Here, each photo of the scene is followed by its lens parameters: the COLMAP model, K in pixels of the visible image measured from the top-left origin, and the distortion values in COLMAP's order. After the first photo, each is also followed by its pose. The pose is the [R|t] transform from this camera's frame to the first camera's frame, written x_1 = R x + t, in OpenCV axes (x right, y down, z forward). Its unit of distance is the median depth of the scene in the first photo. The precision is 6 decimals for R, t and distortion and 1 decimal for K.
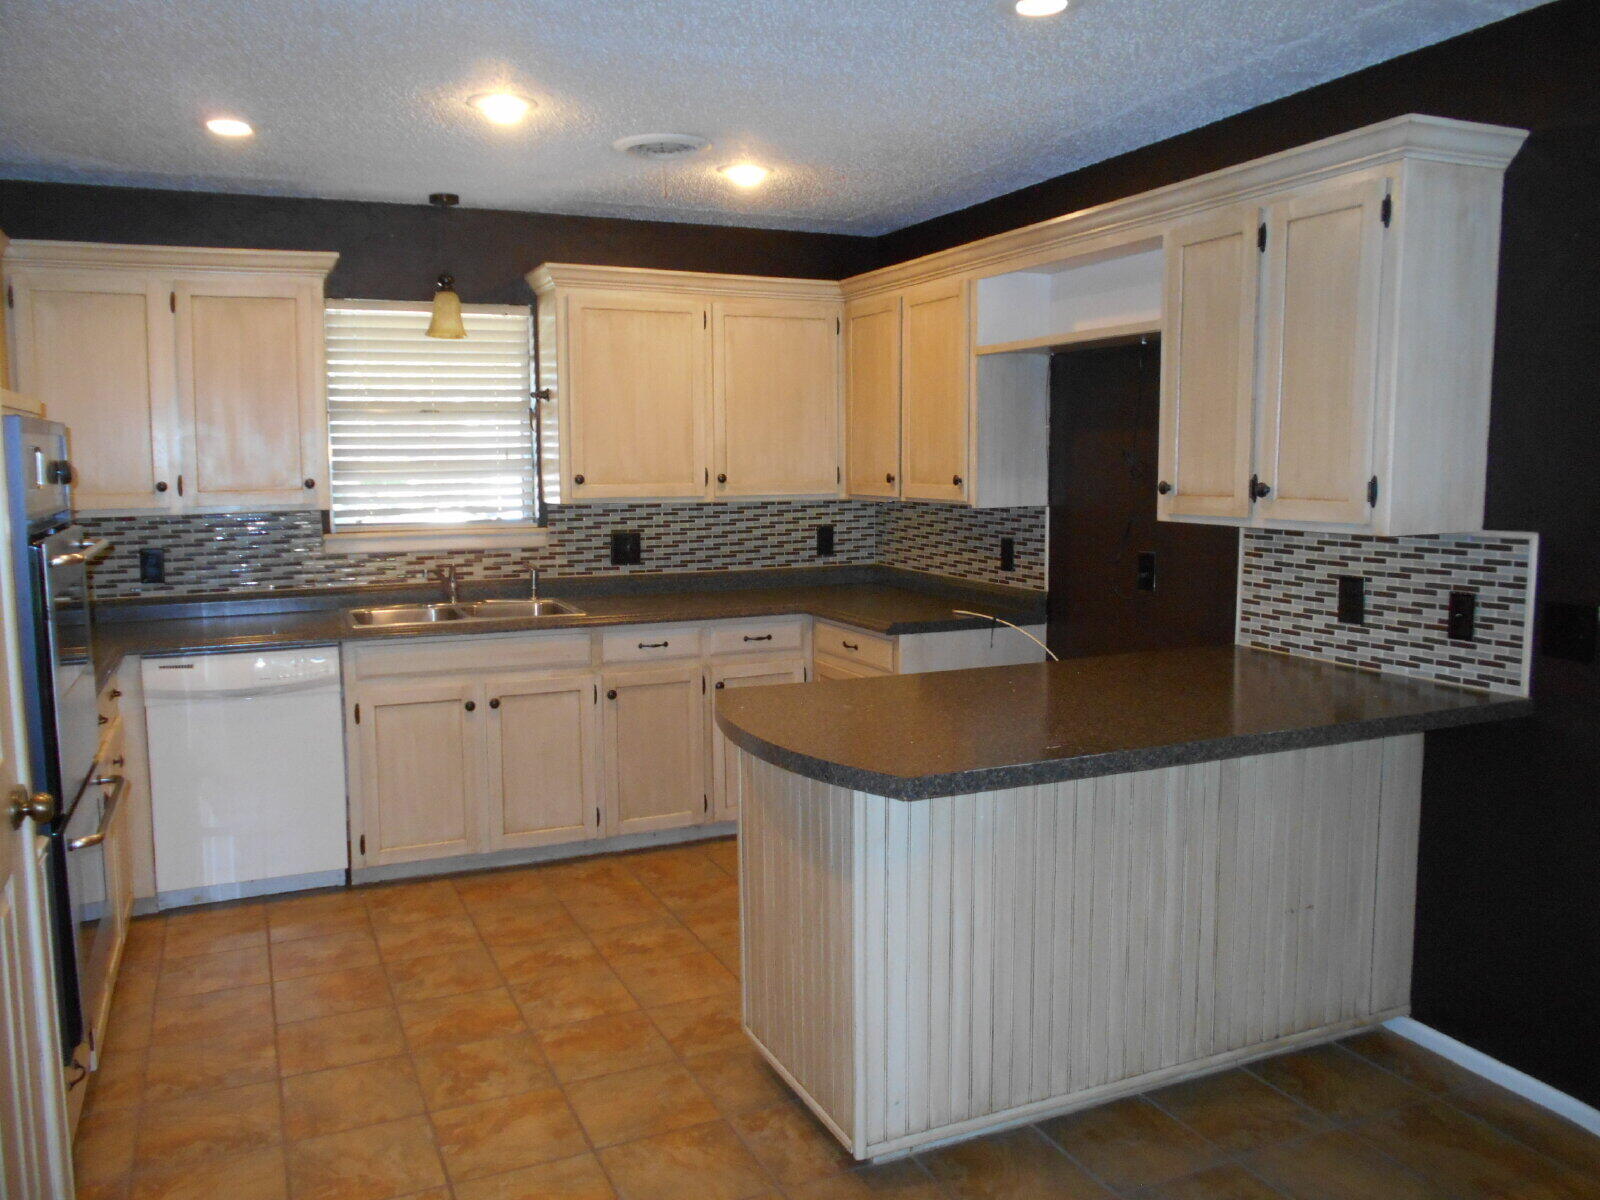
lens RADIAL K [[1255.9, 0, 799.7], [0, 1255.9, 598.7], [0, 0, 1]] dist [0.008391, 0.015288]
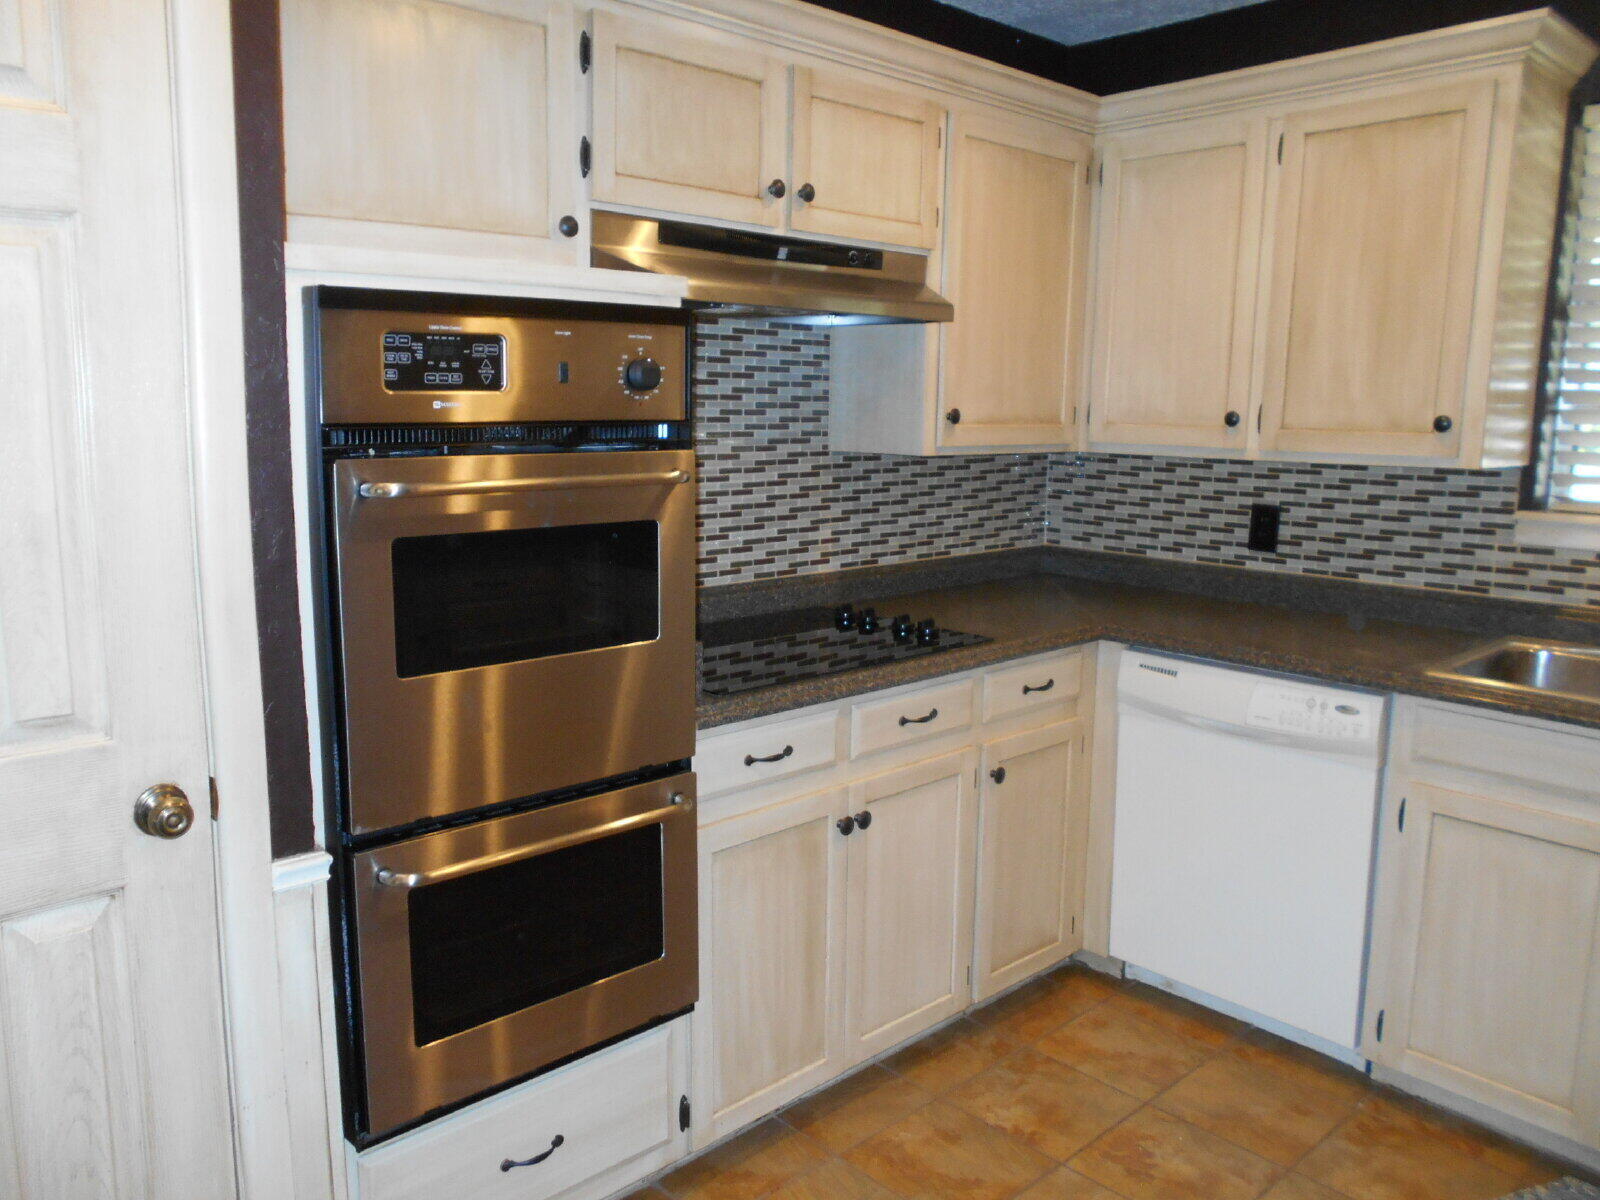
lens RADIAL K [[1255.9, 0, 799.4], [0, 1255.9, 594.9], [0, 0, 1]] dist [0.008391, 0.015288]
pose [[0.336031, 0.165556, -0.927186, 0.080982], [-0.132127, 0.982981, 0.127633, -0.045600], [0.932537, 0.079618, 0.352187, 0.490641]]
